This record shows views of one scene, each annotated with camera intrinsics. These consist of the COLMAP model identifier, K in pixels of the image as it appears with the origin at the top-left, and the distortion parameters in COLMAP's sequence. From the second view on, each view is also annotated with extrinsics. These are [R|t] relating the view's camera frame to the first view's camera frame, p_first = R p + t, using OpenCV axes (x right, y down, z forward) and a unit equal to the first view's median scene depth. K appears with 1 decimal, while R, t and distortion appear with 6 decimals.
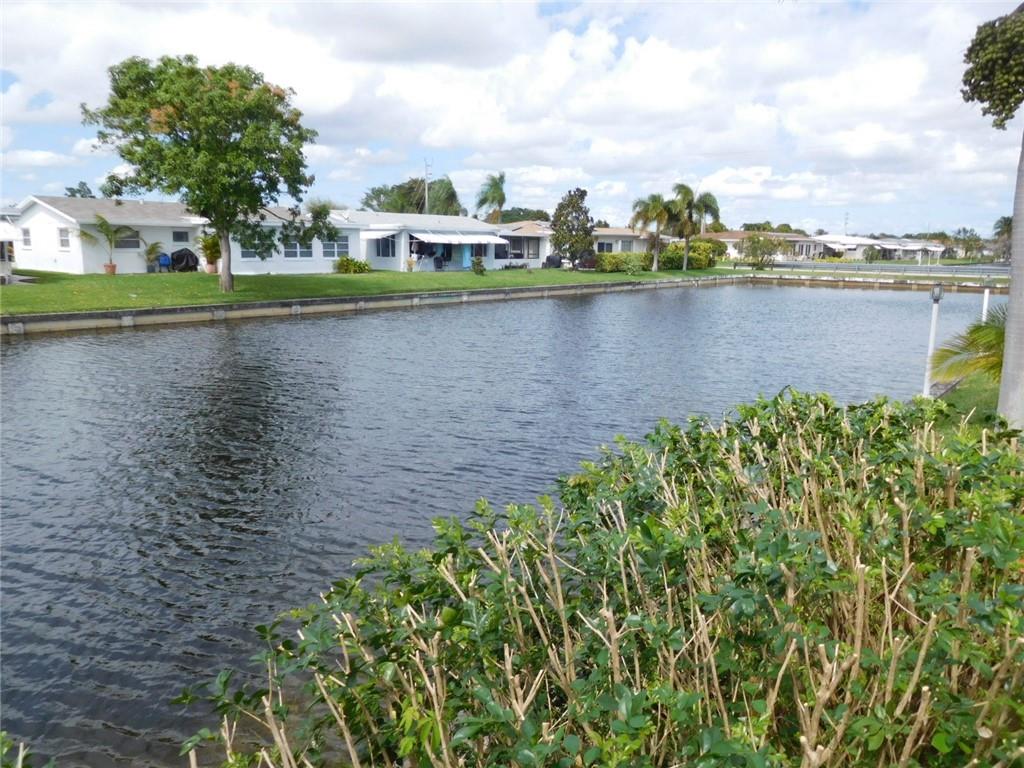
lens RADIAL K [[763.4, 0, 524.5], [0, 763.4, 387.1], [0, 0, 1]] dist [-0.023939, -0.002145]
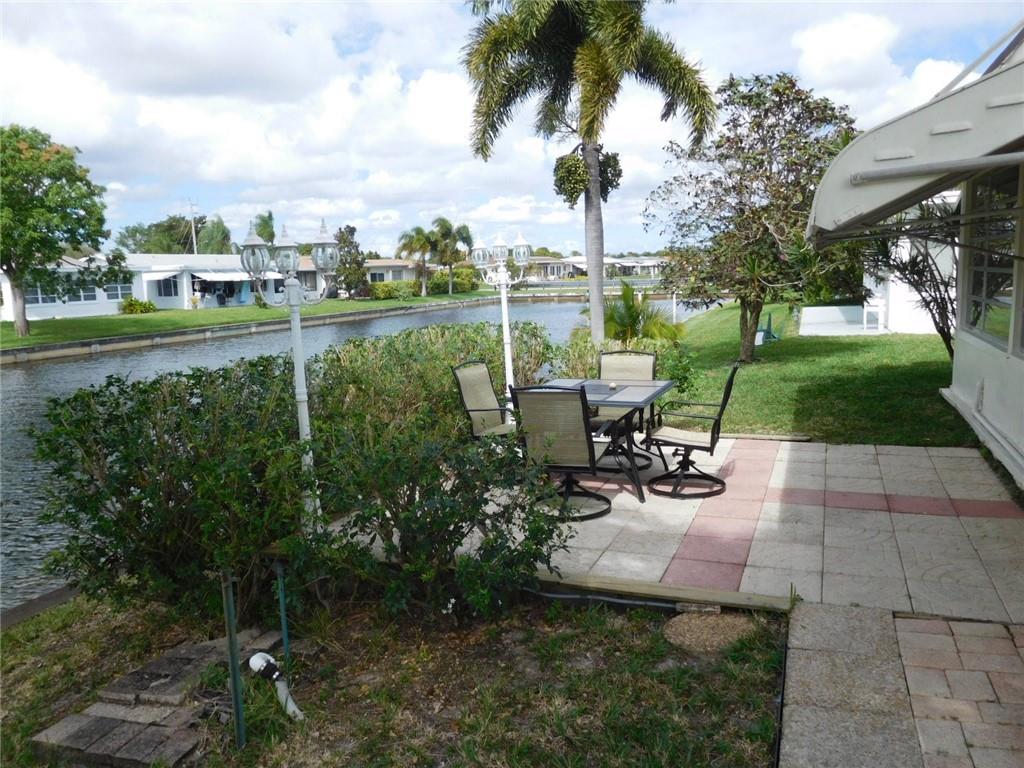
lens RADIAL K [[763.4, 0, 507.0], [0, 763.4, 383.3], [0, 0, 1]] dist [-0.023939, -0.002145]
pose [[0.962404, -0.082701, 0.258725, -0.013771], [0.093346, 0.995208, -0.029111, 0.022411], [-0.255078, 0.052167, 0.965512, -0.123405]]
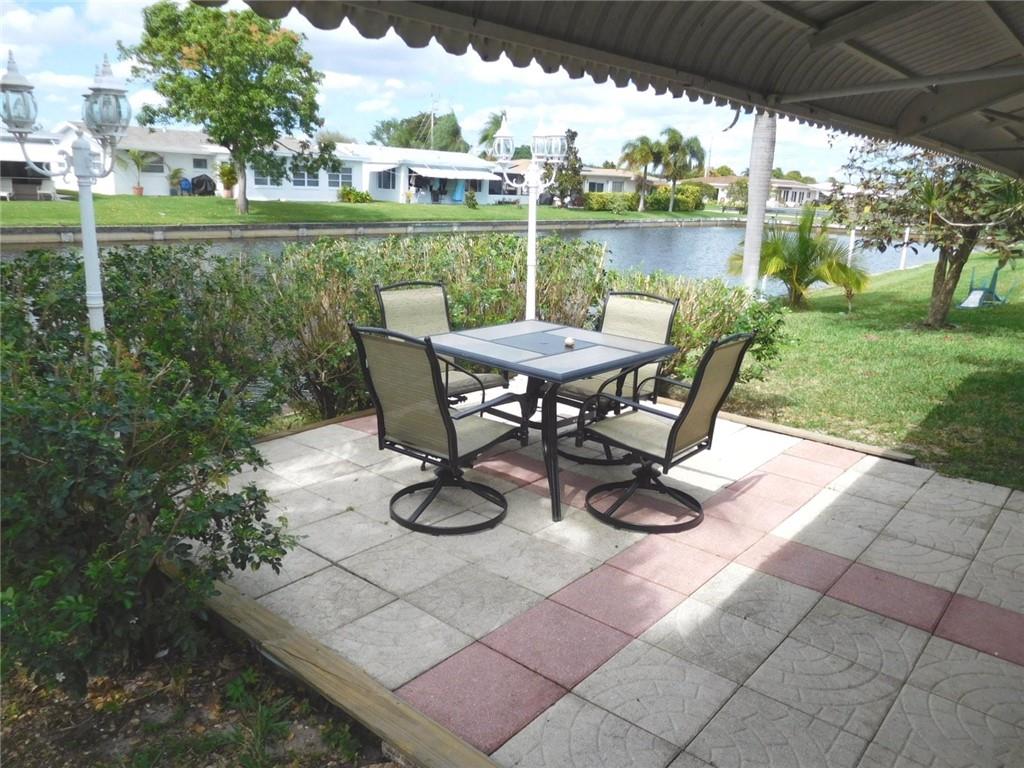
lens RADIAL K [[763.4, 0, 507.2], [0, 763.4, 379.8], [0, 0, 1]] dist [-0.023939, -0.002145]
pose [[0.998786, 0.040713, -0.027731, 0.030534], [-0.038733, 0.996896, 0.068536, 0.019361], [0.030435, -0.067379, 0.997263, -0.093421]]
